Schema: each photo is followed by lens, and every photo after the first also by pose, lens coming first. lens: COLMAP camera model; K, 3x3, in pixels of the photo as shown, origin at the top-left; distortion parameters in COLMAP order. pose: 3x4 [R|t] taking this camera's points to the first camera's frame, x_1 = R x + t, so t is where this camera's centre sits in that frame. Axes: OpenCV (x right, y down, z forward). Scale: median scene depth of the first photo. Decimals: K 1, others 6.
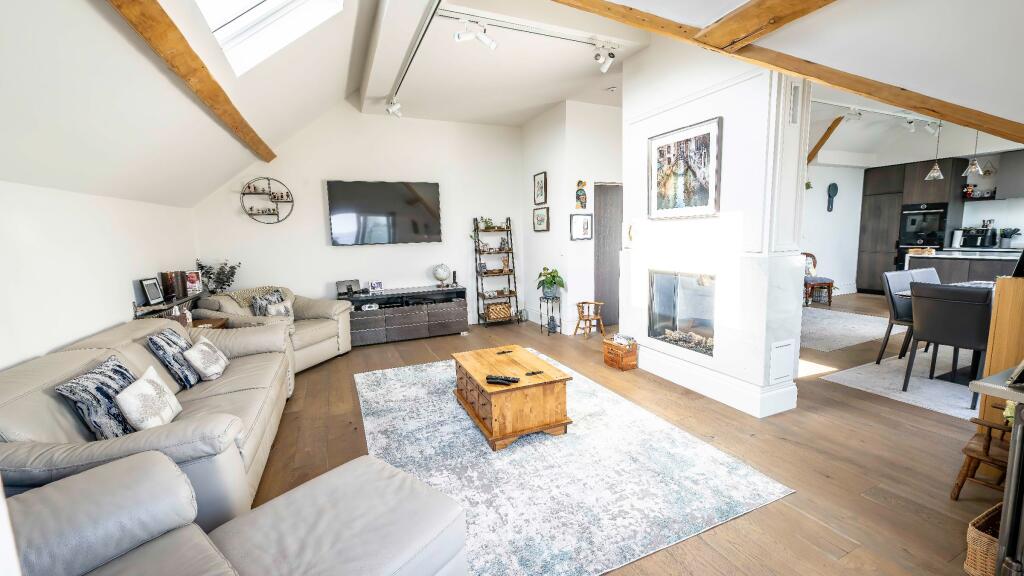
lens RADIAL K [[407.6, 0, 510.1], [0, 407.6, 286.5], [0, 0, 1]] dist [-0.002076, -0.000309]
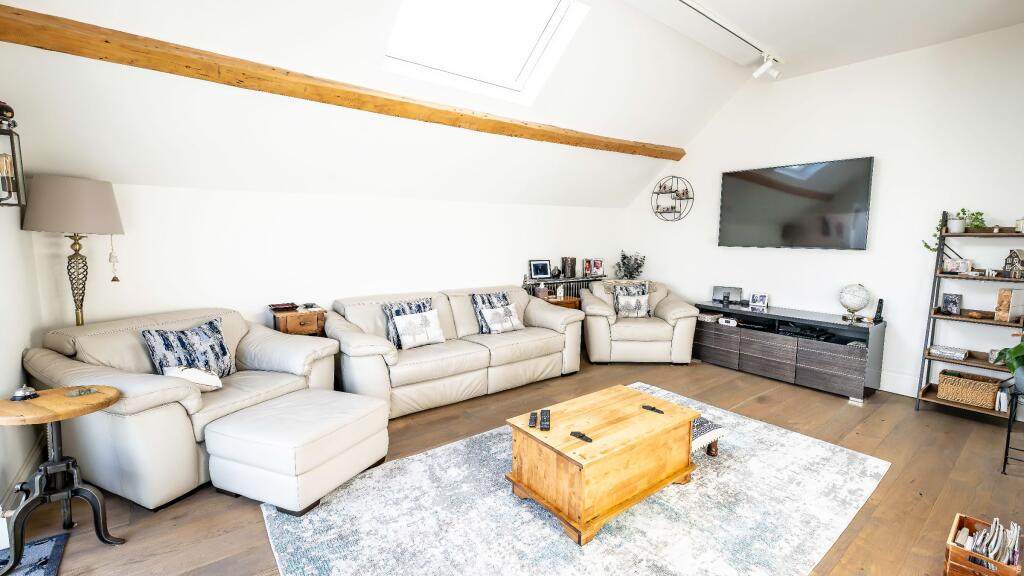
lens RADIAL K [[448.9, 0, 556.2], [0, 448.9, 289.8], [0, 0, 1]] dist [0.002382, 0.000215]
pose [[0.295308, 0.147935, -0.943879, 0.384519], [-0.144550, 0.983485, 0.108917, -0.059570], [0.944404, 0.104274, 0.311815, 0.357555]]
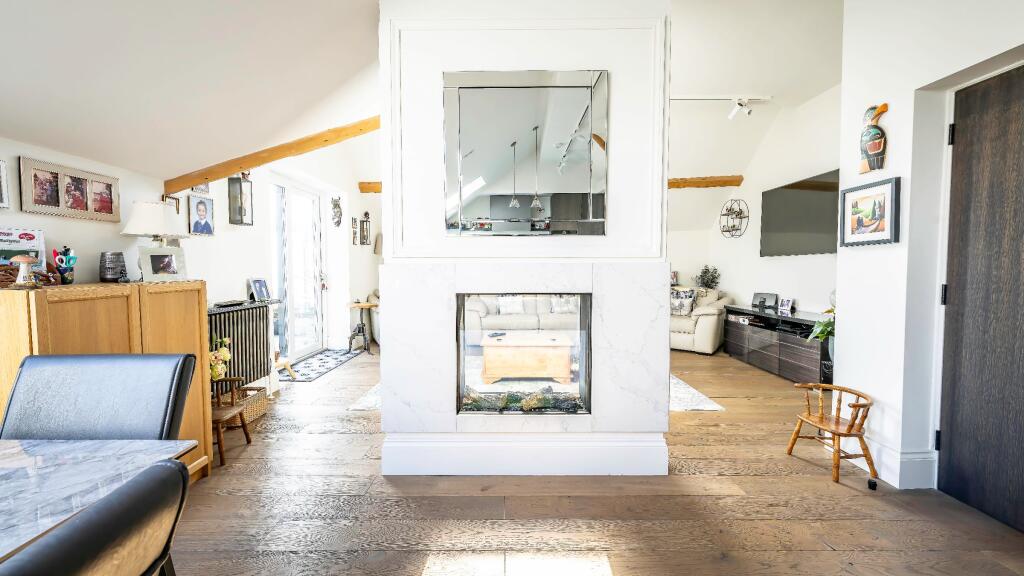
lens RADIAL K [[404.2, 0, 507.7], [0, 404.2, 288.6], [0, 0, 1]] dist [0.007388, 0.000114]
pose [[-0.403869, 0.074771, -0.911756, 0.698732], [-0.106112, 0.986098, 0.127871, -0.082012], [0.908642, 0.148392, -0.390321, 0.809756]]
